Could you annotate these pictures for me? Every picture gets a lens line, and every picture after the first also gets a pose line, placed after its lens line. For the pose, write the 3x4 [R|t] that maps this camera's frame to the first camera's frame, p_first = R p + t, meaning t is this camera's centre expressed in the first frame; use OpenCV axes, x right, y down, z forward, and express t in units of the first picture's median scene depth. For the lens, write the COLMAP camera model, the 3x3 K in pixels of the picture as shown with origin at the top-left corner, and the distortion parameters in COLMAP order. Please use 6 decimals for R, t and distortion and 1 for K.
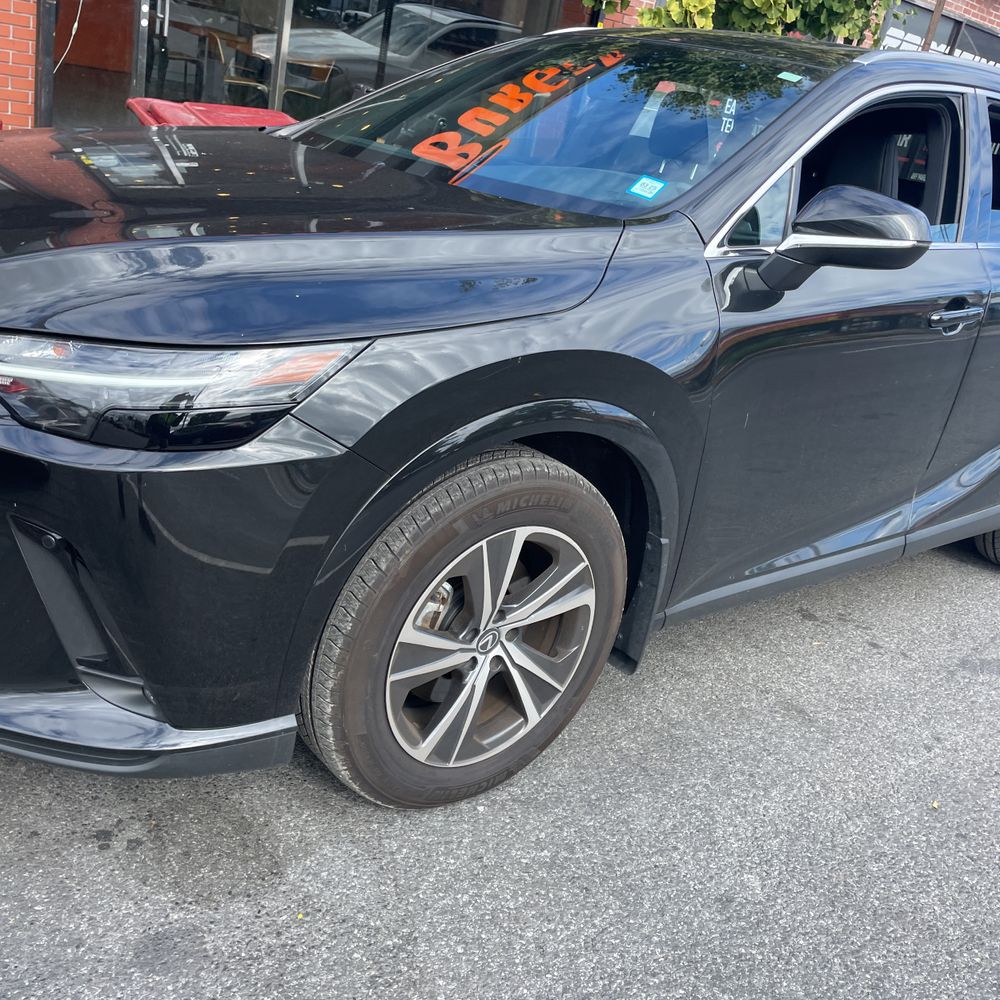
lens RADIAL K [[992.0, 0, 494.2], [0, 992.0, 480.0], [0, 0, 1]] dist [0.098715, -0.119660]
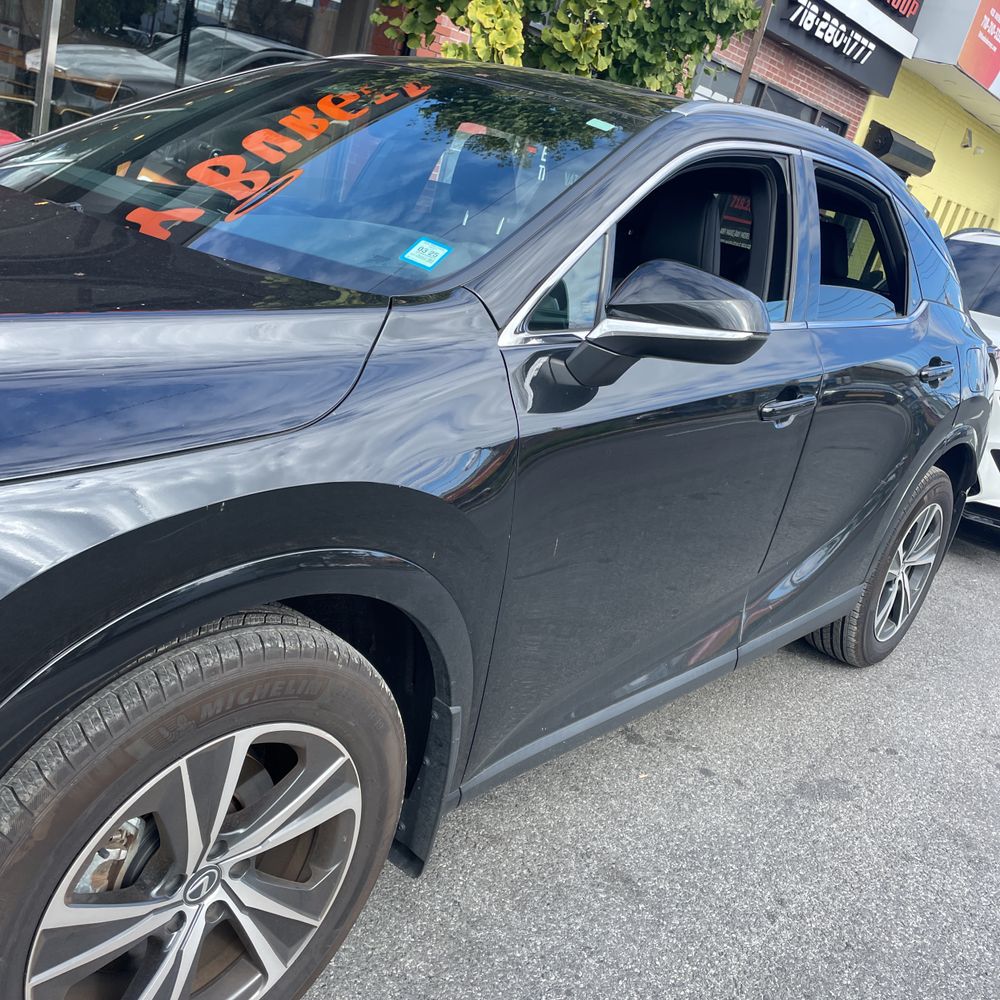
lens RADIAL K [[993.0, 0, 499.6], [0, 993.0, 484.0], [0, 0, 1]] dist [0.096348, -0.122082]
pose [[0.984751, -0.007464, 0.173811, 0.072755], [0.012764, 0.999487, -0.029390, -0.089354], [-0.173503, 0.031161, 0.984340, 0.232952]]
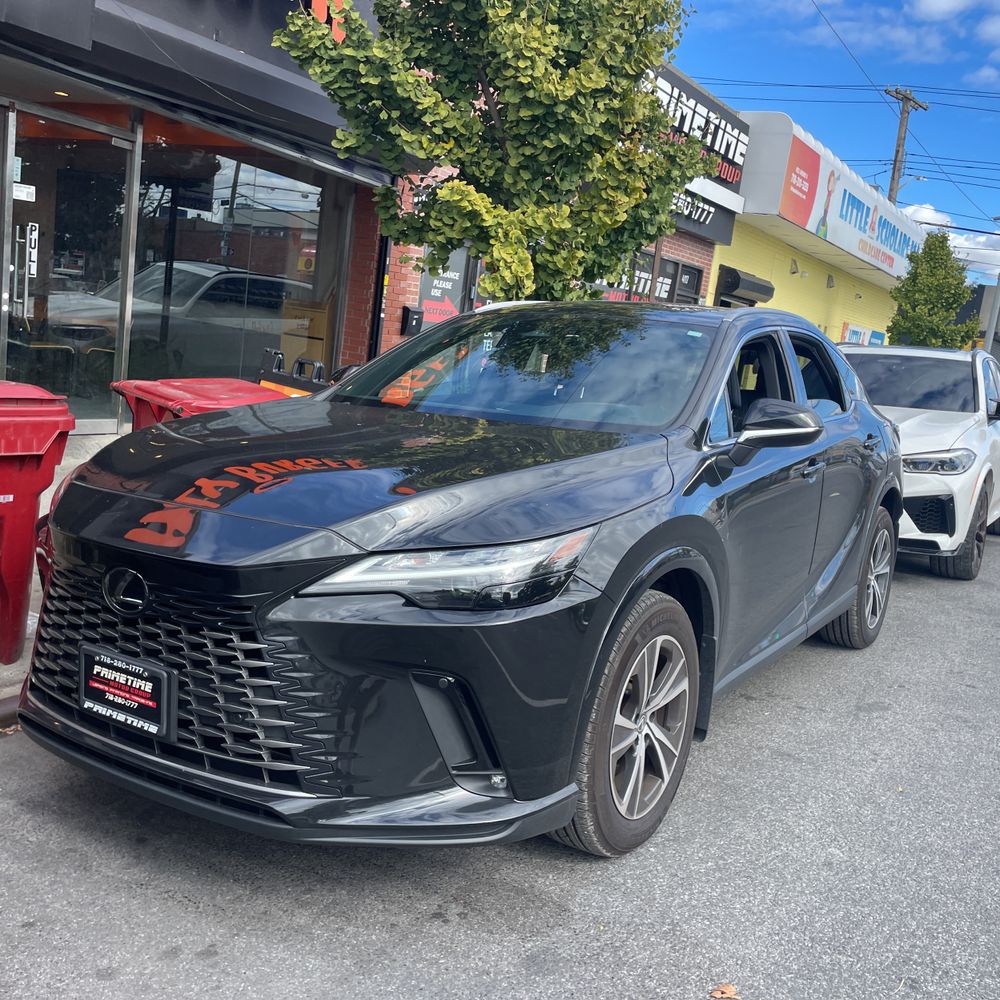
lens RADIAL K [[993.0, 0, 499.6], [0, 993.0, 484.0], [0, 0, 1]] dist [0.096348, -0.122082]
pose [[0.946481, -0.131213, 0.294886, -0.539326], [0.185366, 0.968917, -0.163830, 0.022423], [-0.264223, 0.209724, 0.941383, -0.359721]]
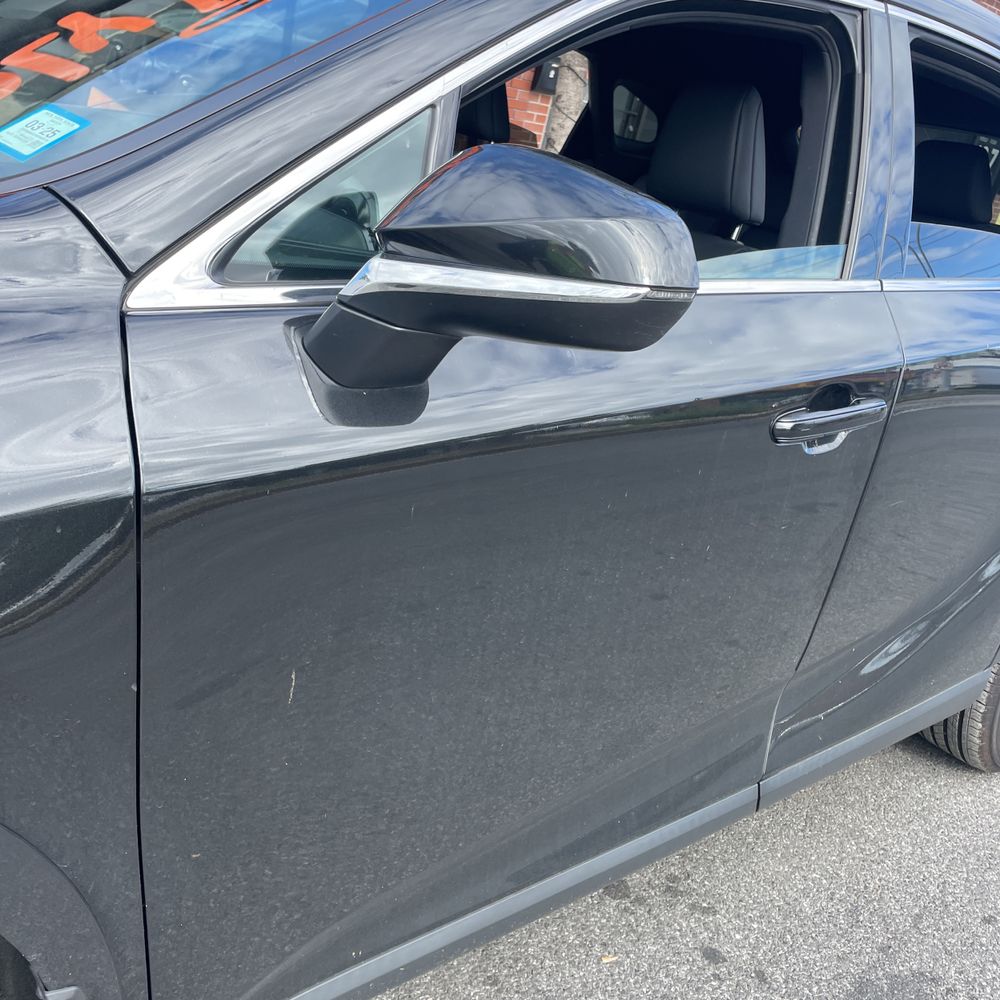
lens RADIAL K [[993.0, 0, 499.6], [0, 993.0, 484.0], [0, 0, 1]] dist [0.096348, -0.122082]
pose [[0.999643, 0.022369, 0.014638, 0.339215], [-0.022298, 0.999739, -0.005043, -0.149339], [-0.014747, 0.004715, 0.999880, 0.582964]]
